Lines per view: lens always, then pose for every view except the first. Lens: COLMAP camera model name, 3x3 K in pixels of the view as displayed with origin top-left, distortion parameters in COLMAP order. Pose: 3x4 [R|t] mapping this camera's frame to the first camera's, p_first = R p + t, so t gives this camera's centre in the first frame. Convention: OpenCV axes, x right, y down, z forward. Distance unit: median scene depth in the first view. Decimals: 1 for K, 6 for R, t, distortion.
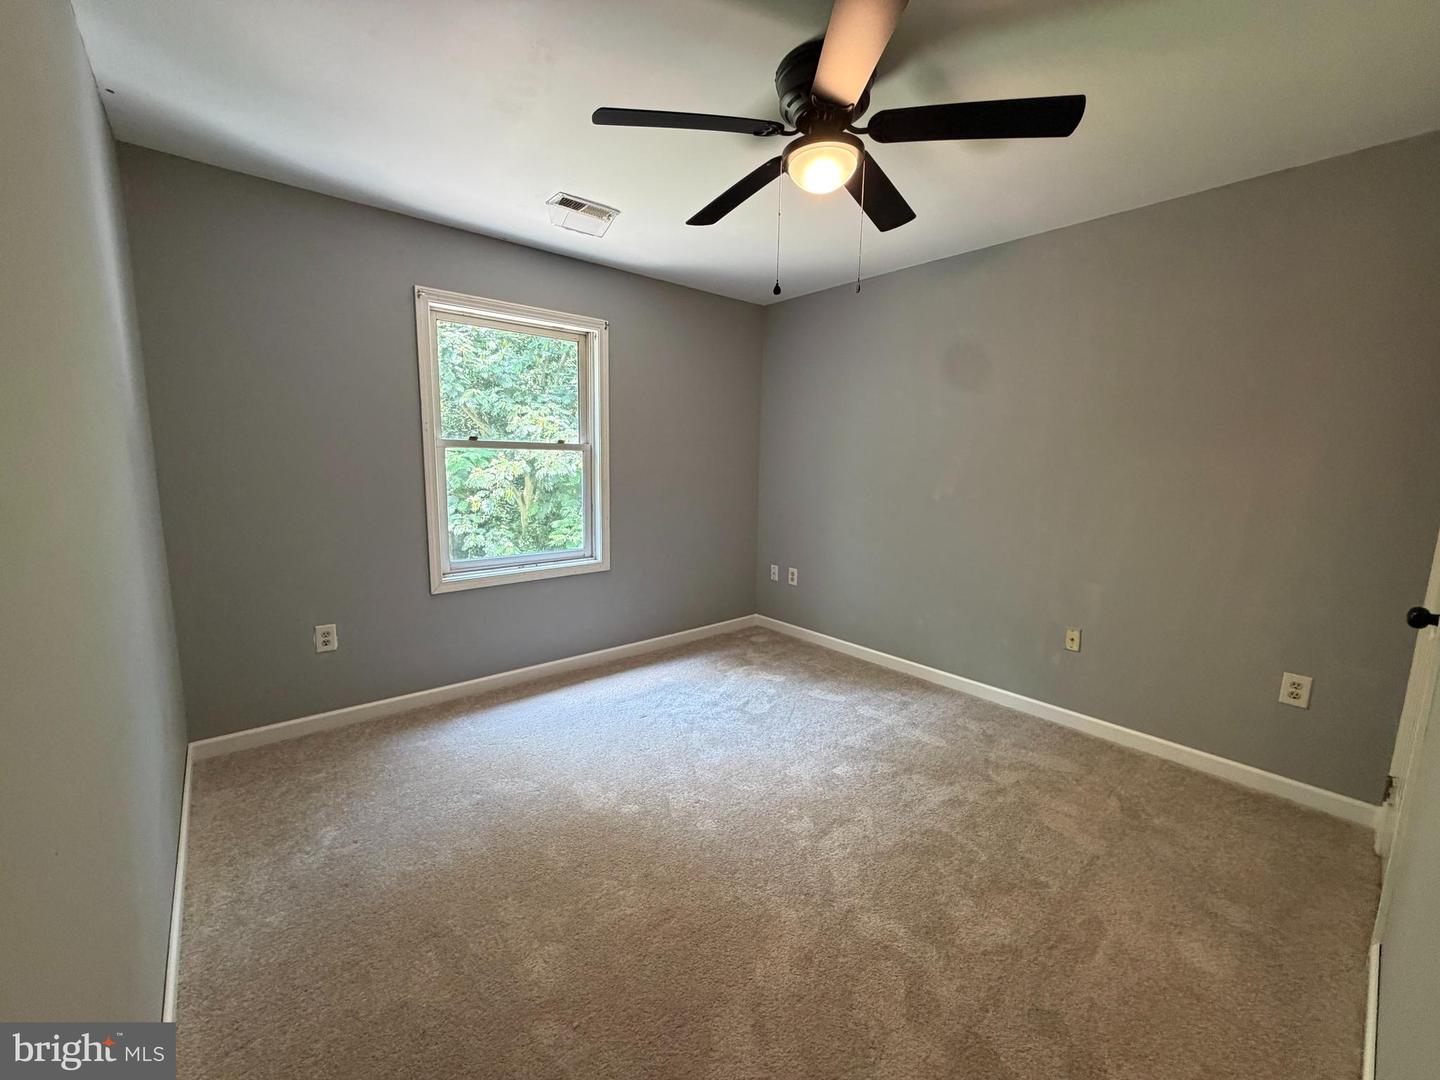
lens RADIAL K [[574.9, 0, 720.0], [0, 574.9, 540.0], [0, 0, 1]] dist [0.000444, 0.000248]
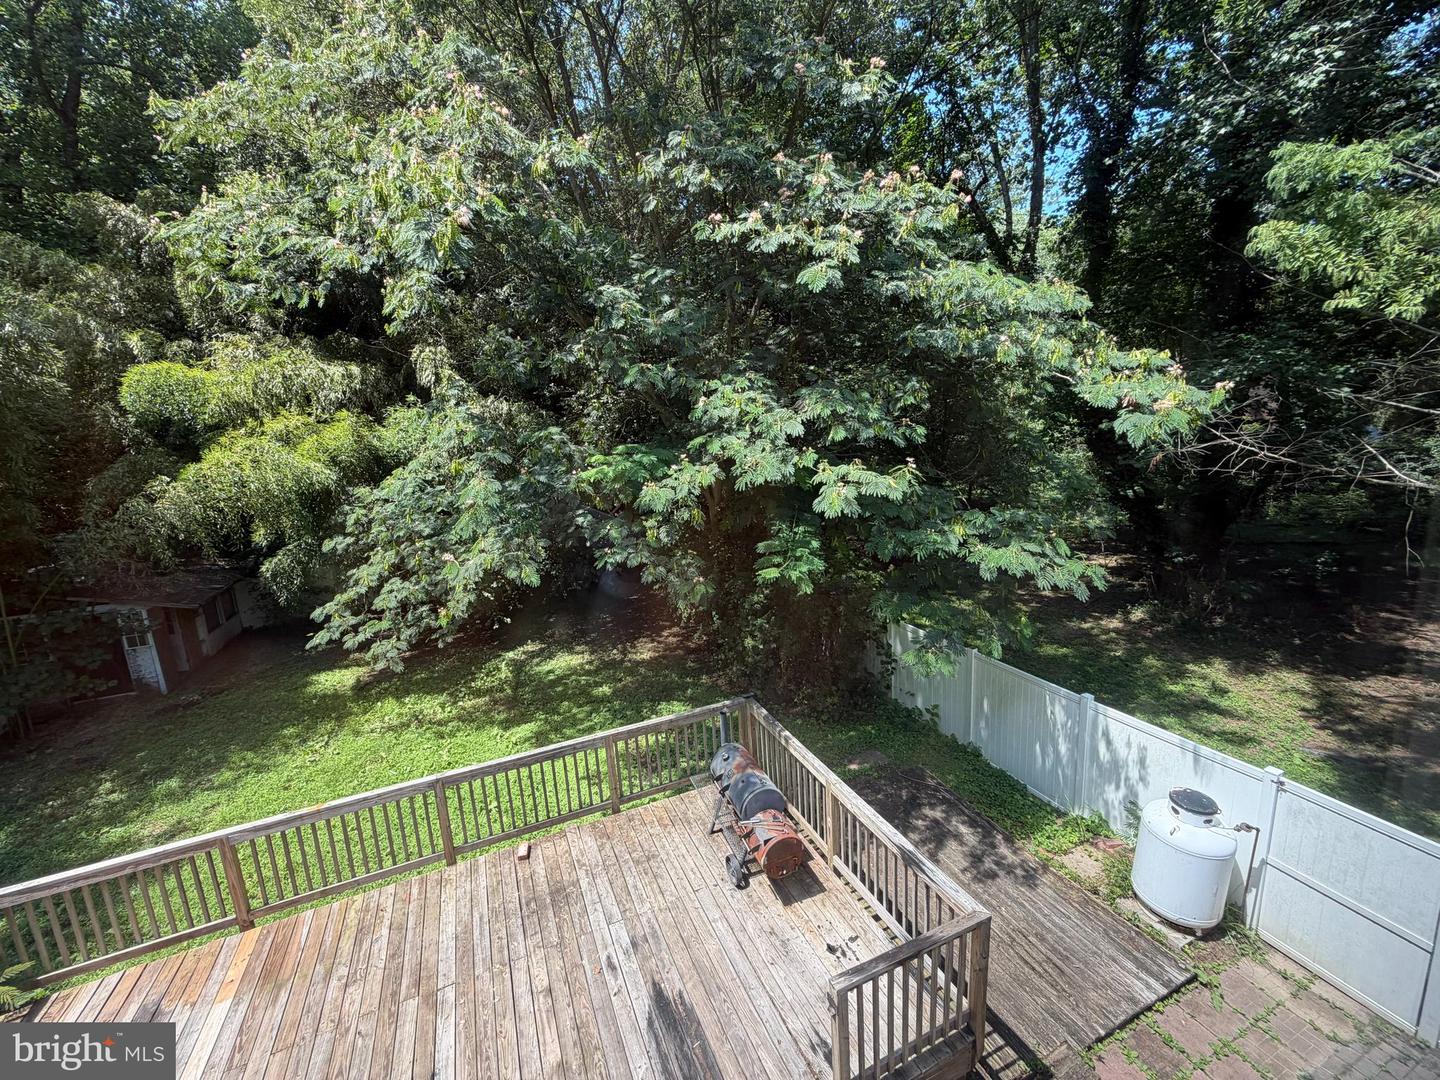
lens RADIAL K [[574.9, 0, 720.0], [0, 574.9, 540.0], [0, 0, 1]] dist [0.000444, 0.000248]
pose [[0.951970, -0.022619, -0.305355, -0.133211], [0.037199, 0.998424, 0.042015, -0.075070], [0.303924, -0.051356, 0.951311, 0.359998]]
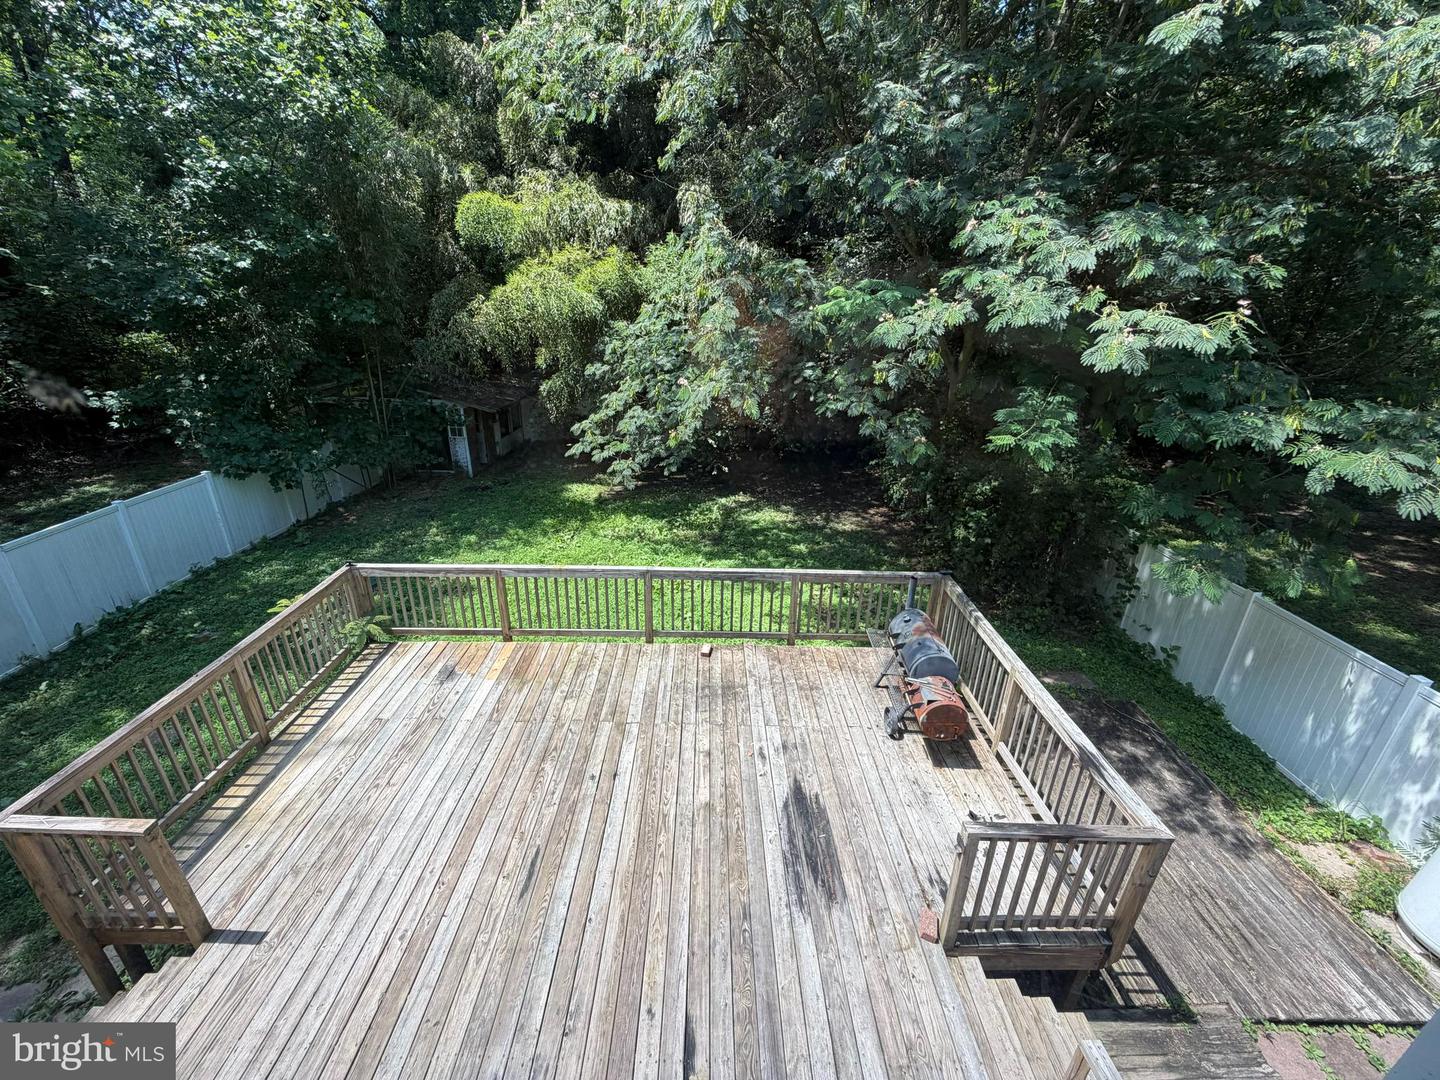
lens RADIAL K [[578.4, 0, 720.0], [0, 578.4, 540.0], [0, 0, 1]] dist [0.002204, 0.000182]
pose [[0.762835, 0.234960, -0.602392, -0.123031], [-0.098963, 0.963090, 0.250328, -0.026664], [0.638975, -0.131344, 0.757931, 0.359709]]
